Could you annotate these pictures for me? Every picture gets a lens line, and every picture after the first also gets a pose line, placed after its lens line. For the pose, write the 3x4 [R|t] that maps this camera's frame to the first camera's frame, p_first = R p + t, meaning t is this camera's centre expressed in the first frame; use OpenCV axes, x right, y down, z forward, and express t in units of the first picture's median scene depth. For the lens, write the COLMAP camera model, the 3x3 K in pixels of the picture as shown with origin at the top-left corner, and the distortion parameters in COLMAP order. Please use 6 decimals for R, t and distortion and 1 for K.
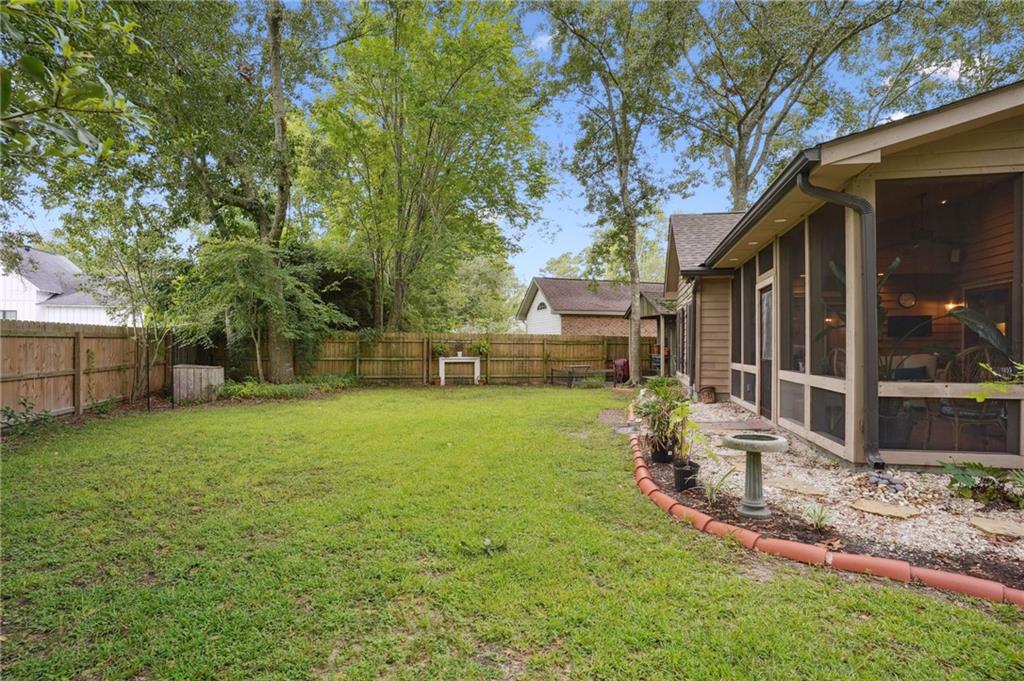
lens RADIAL K [[516.8, 0, 514.3], [0, 516.8, 341.1], [0, 0, 1]] dist [-0.019158, 0.004618]
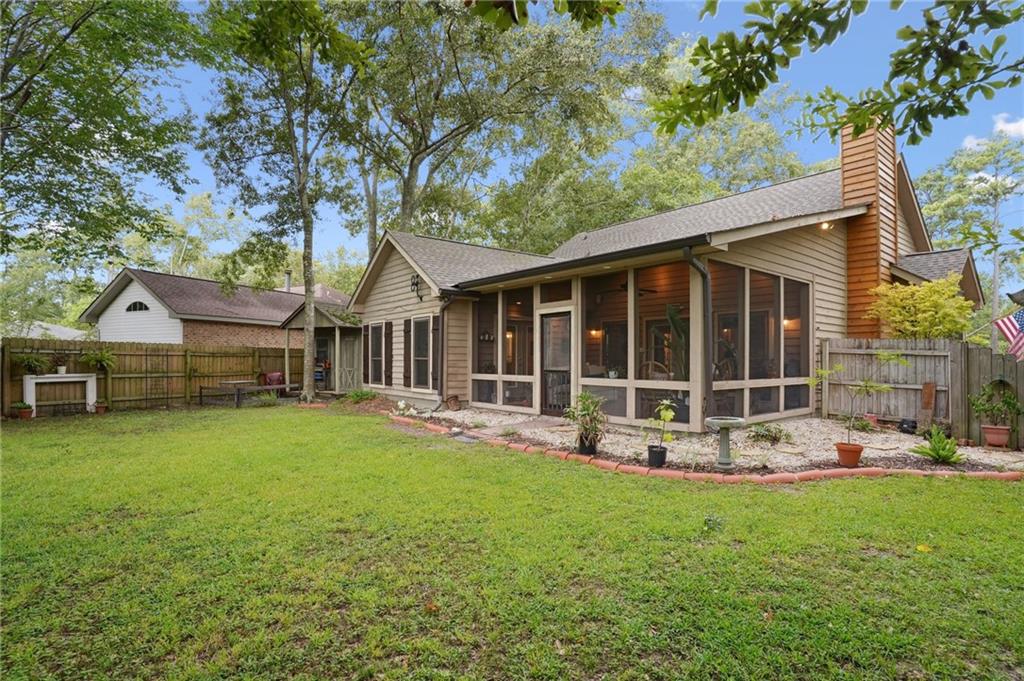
lens RADIAL K [[516.8, 0, 506.2], [0, 516.8, 359.6], [0, 0, 1]] dist [-0.019158, 0.004618]
pose [[0.625254, 0.000731, 0.780421, -0.266235], [-0.010364, 0.999919, 0.007368, 0.000655], [-0.780353, -0.012695, 0.625211, 0.126661]]
